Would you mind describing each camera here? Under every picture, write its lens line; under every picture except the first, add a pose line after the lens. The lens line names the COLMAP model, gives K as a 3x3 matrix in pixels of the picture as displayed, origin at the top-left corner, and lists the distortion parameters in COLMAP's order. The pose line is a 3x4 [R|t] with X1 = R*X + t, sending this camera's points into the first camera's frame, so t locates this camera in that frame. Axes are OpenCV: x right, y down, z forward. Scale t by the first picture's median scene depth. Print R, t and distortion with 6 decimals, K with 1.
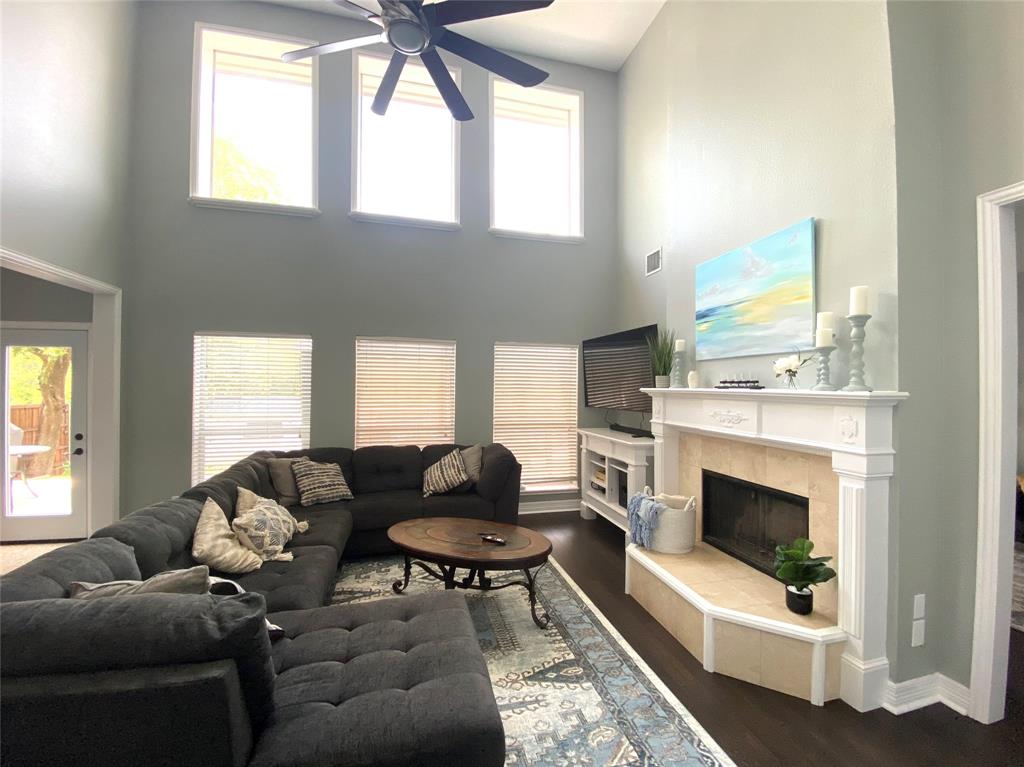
lens RADIAL K [[424.2, 0, 512.0], [0, 424.2, 383.5], [0, 0, 1]] dist [0.018114, -0.021205]
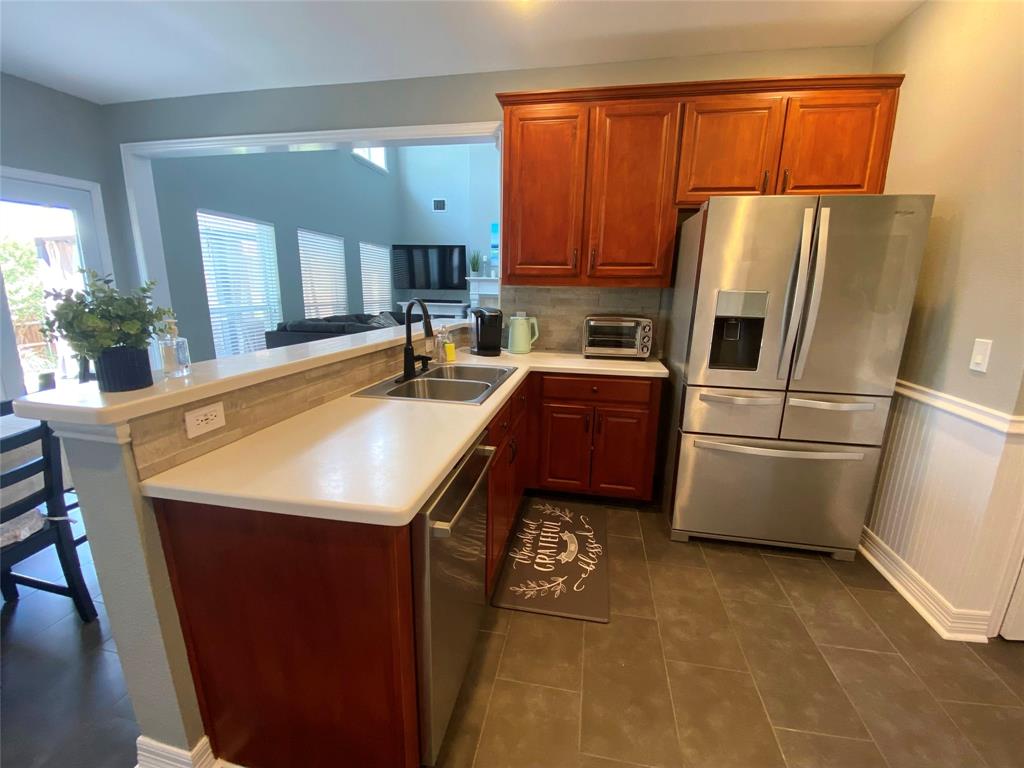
lens RADIAL K [[424.2, 0, 512.0], [0, 424.2, 384.0], [0, 0, 1]] dist [0.018114, -0.021205]
pose [[0.425287, -0.198285, 0.883071, -1.923963], [-0.025777, 0.972656, 0.230815, 0.041370], [-0.904691, -0.120925, 0.408547, -0.162785]]
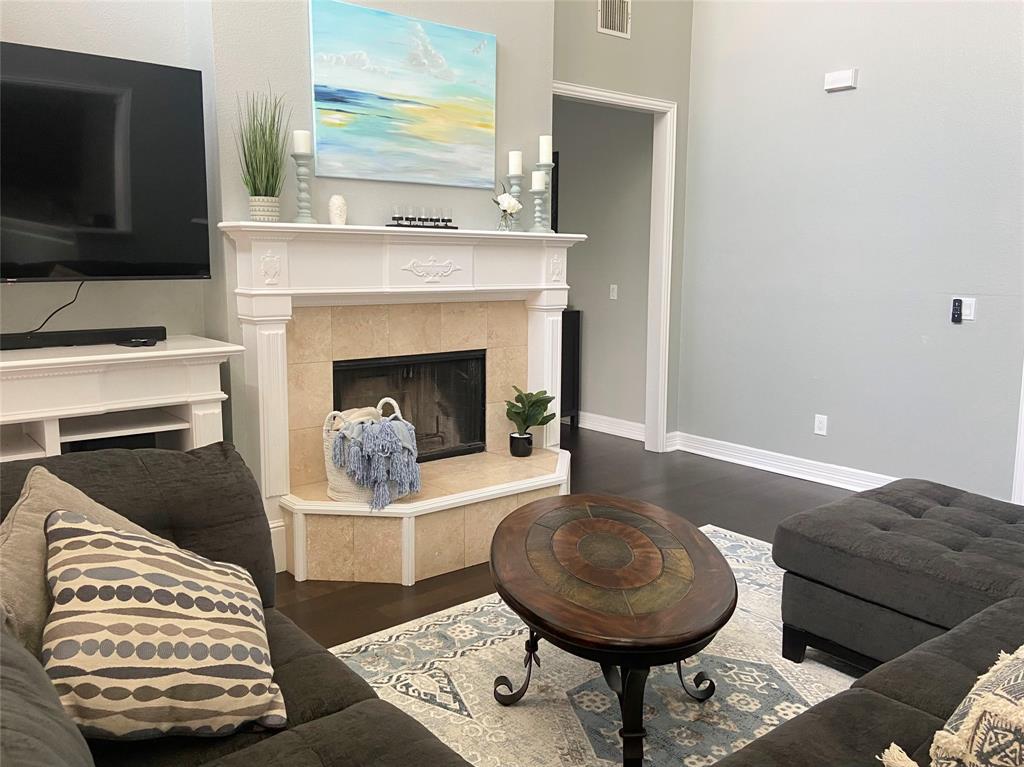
lens RADIAL K [[819.0, 0, 502.9], [0, 819.0, 381.1], [0, 0, 1]] dist [0.054617, -0.006947]
pose [[-0.409310, -0.144030, 0.900955, -0.771076], [-0.016237, 0.988455, 0.150642, 0.052449], [-0.912251, 0.047030, -0.406923, 1.367453]]
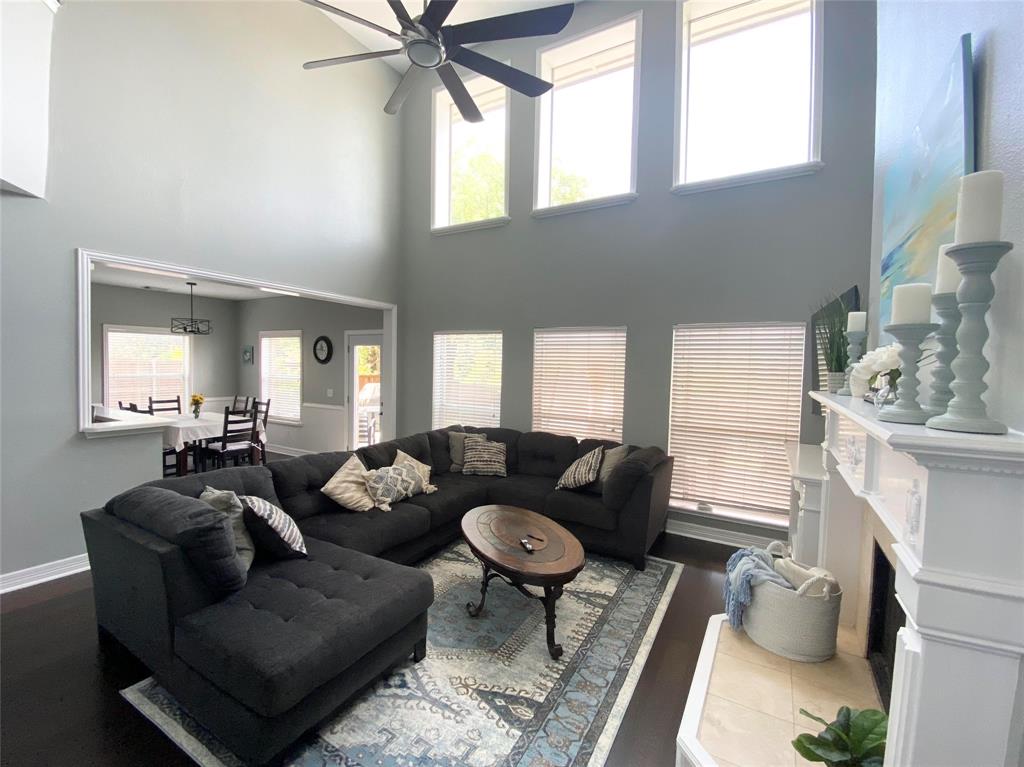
lens RADIAL K [[434.3, 0, 501.9], [0, 434.3, 381.8], [0, 0, 1]] dist [0.029051, -0.023352]
pose [[0.710172, 0.034775, -0.703169, 0.513761], [-0.009535, 0.999163, 0.039784, -0.028086], [0.703964, -0.021548, 0.709909, 0.245065]]
